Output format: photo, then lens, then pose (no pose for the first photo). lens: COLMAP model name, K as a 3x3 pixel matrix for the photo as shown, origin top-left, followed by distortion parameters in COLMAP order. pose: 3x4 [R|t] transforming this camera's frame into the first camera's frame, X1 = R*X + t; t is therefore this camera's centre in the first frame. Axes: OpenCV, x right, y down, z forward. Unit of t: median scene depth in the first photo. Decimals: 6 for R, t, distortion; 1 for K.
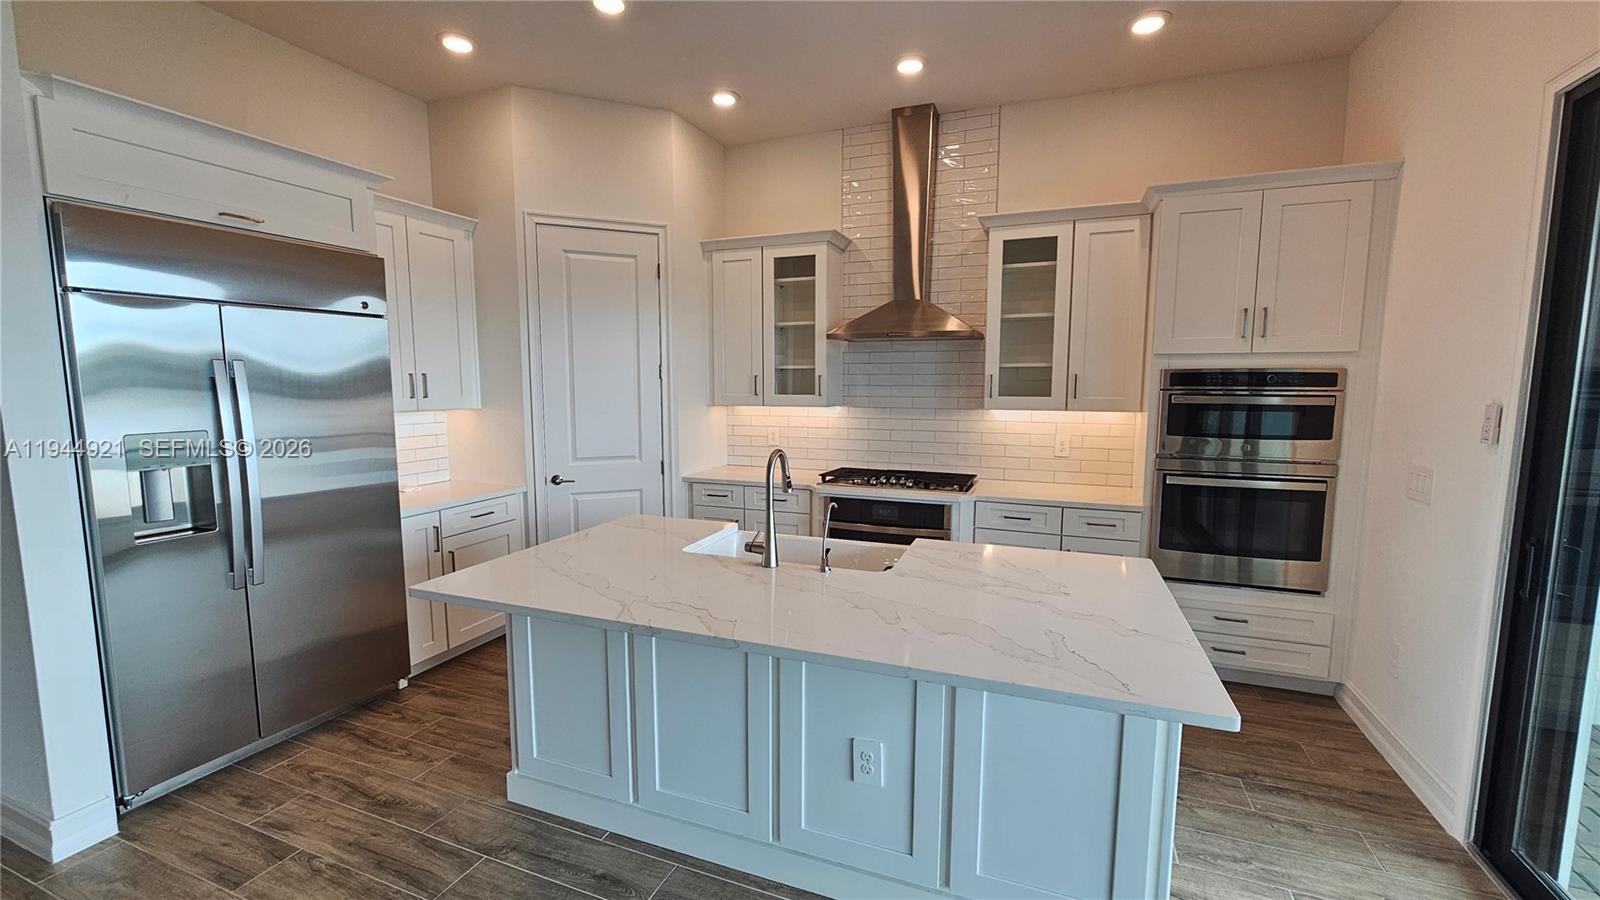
lens RADIAL K [[655.2, 0, 799.6], [0, 655.2, 452.8], [0, 0, 1]] dist [-0.002466, 0.000637]
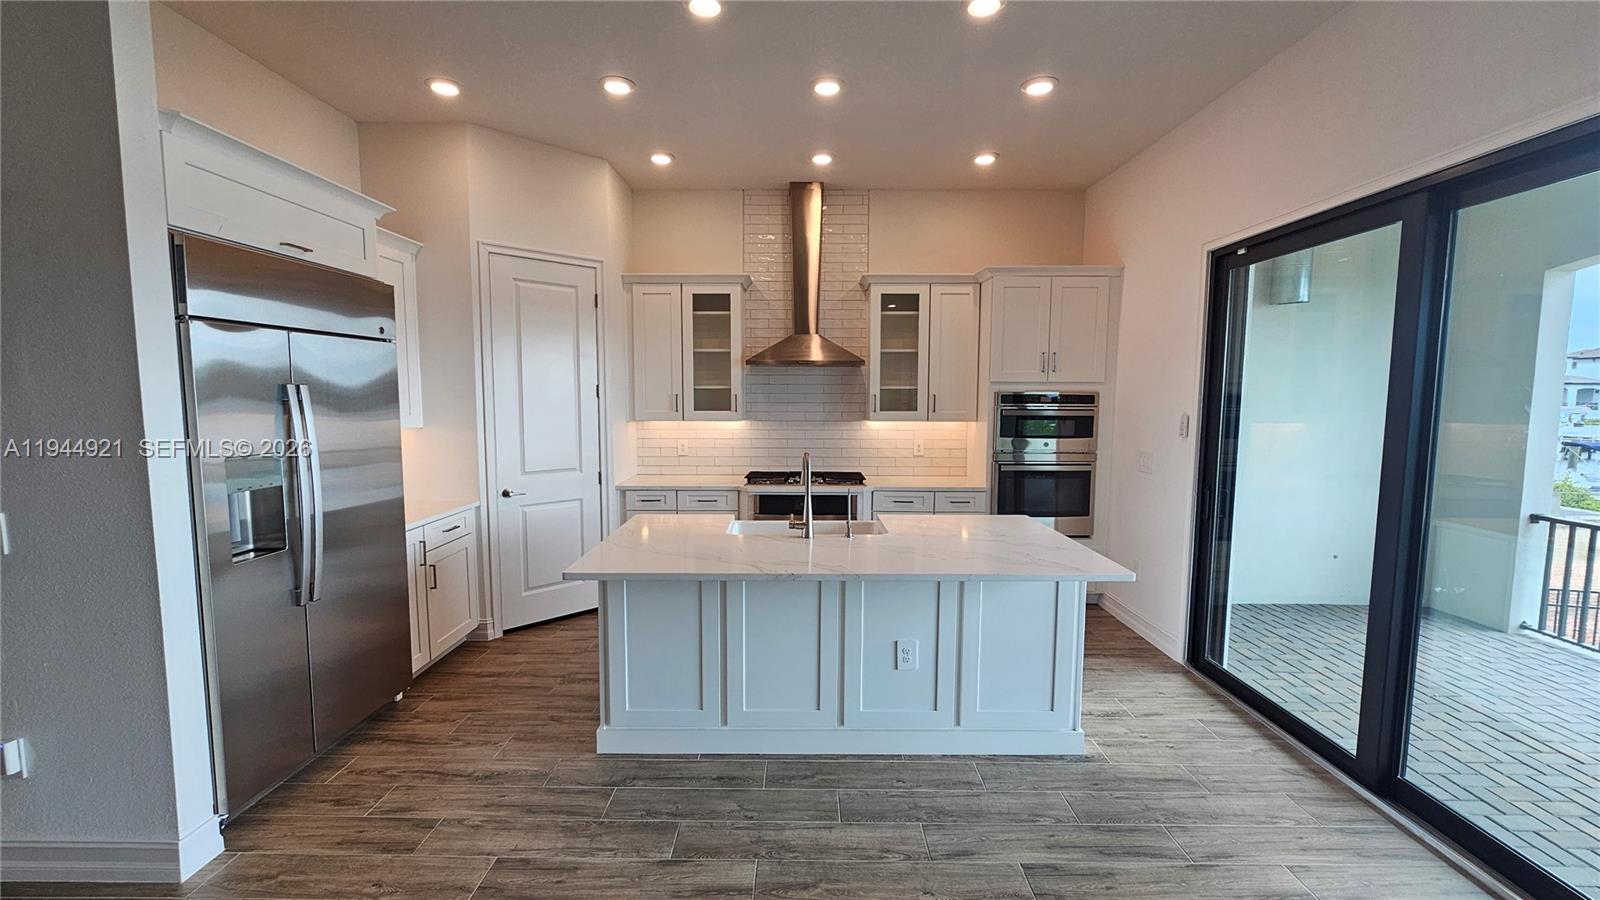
lens RADIAL K [[655.2, 0, 800.4], [0, 655.2, 451.1], [0, 0, 1]] dist [-0.002466, 0.000637]
pose [[0.931355, -0.030162, 0.362860, -0.392231], [0.037643, 0.999199, -0.013561, 0.007162], [-0.362160, 0.026290, 0.931745, -0.199681]]
